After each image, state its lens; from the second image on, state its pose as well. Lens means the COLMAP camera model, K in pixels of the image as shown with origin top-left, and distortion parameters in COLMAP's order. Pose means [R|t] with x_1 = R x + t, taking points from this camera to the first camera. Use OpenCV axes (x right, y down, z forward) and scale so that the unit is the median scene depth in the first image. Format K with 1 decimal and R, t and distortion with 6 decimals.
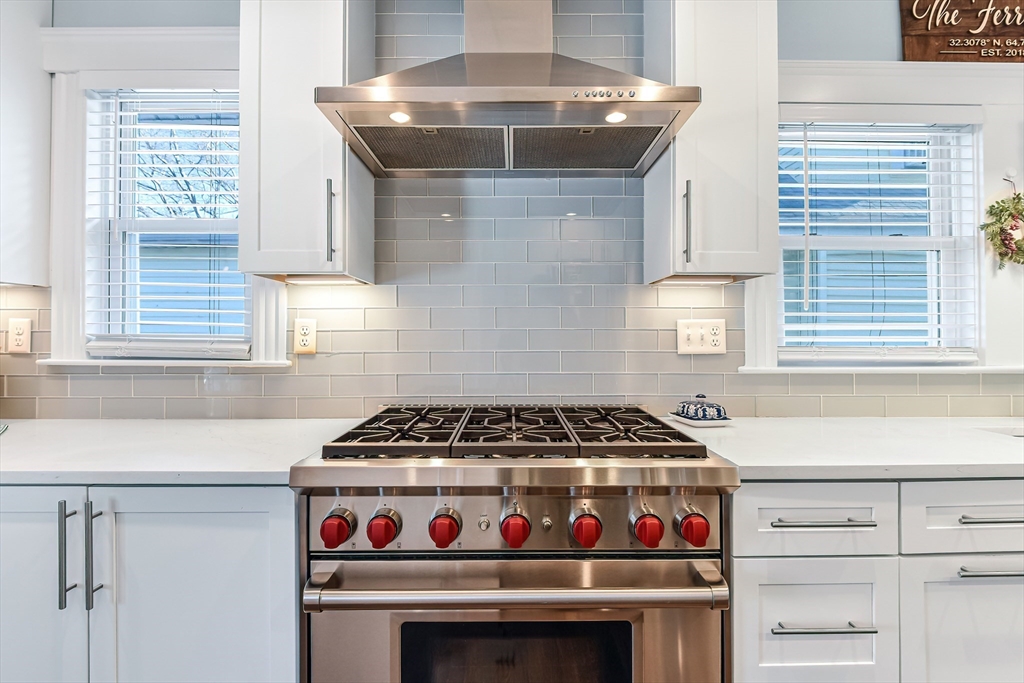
lens RADIAL K [[477.7, 0, 512.0], [0, 477.7, 337.6], [0, 0, 1]] dist [-0.011090, 0.001687]
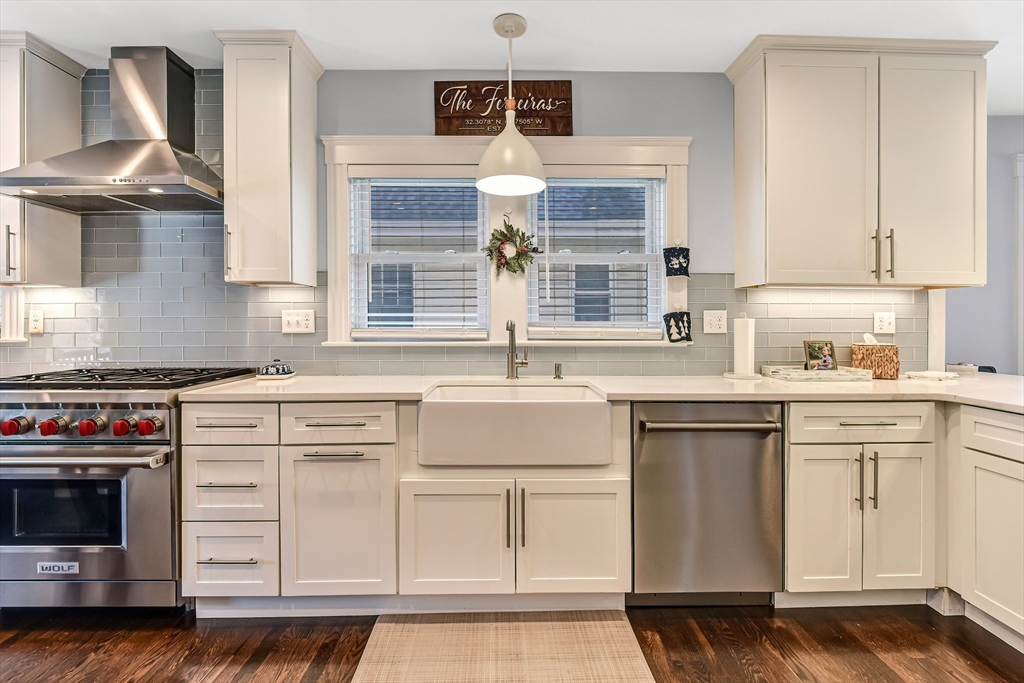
lens RADIAL K [[477.7, 0, 513.9], [0, 477.7, 327.7], [0, 0, 1]] dist [-0.011090, 0.001687]
pose [[0.999997, -0.000846, 0.002445, 1.071331], [0.000828, 0.999971, 0.007522, 0.006116], [-0.002451, -0.007520, 0.999969, -0.492042]]
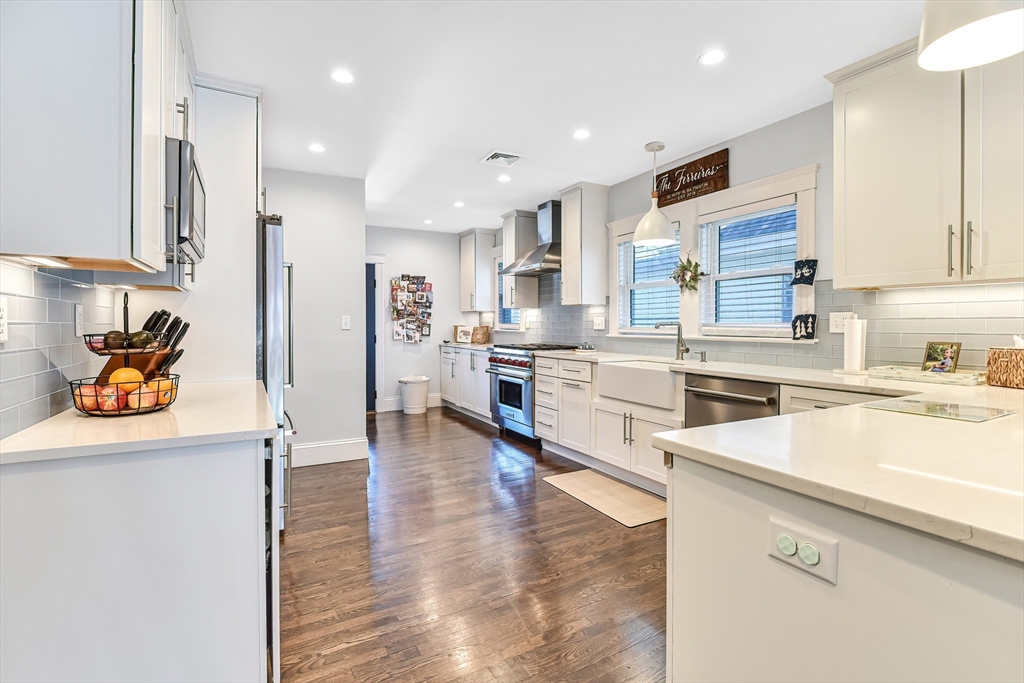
lens RADIAL K [[477.7, 0, 494.8], [0, 477.7, 340.5], [0, 0, 1]] dist [-0.011090, 0.001687]
pose [[0.449243, 0.028513, -0.892954, 2.667181], [0.000714, 0.999479, 0.032274, 0.007382], [0.893409, -0.015136, 0.448989, -0.830960]]
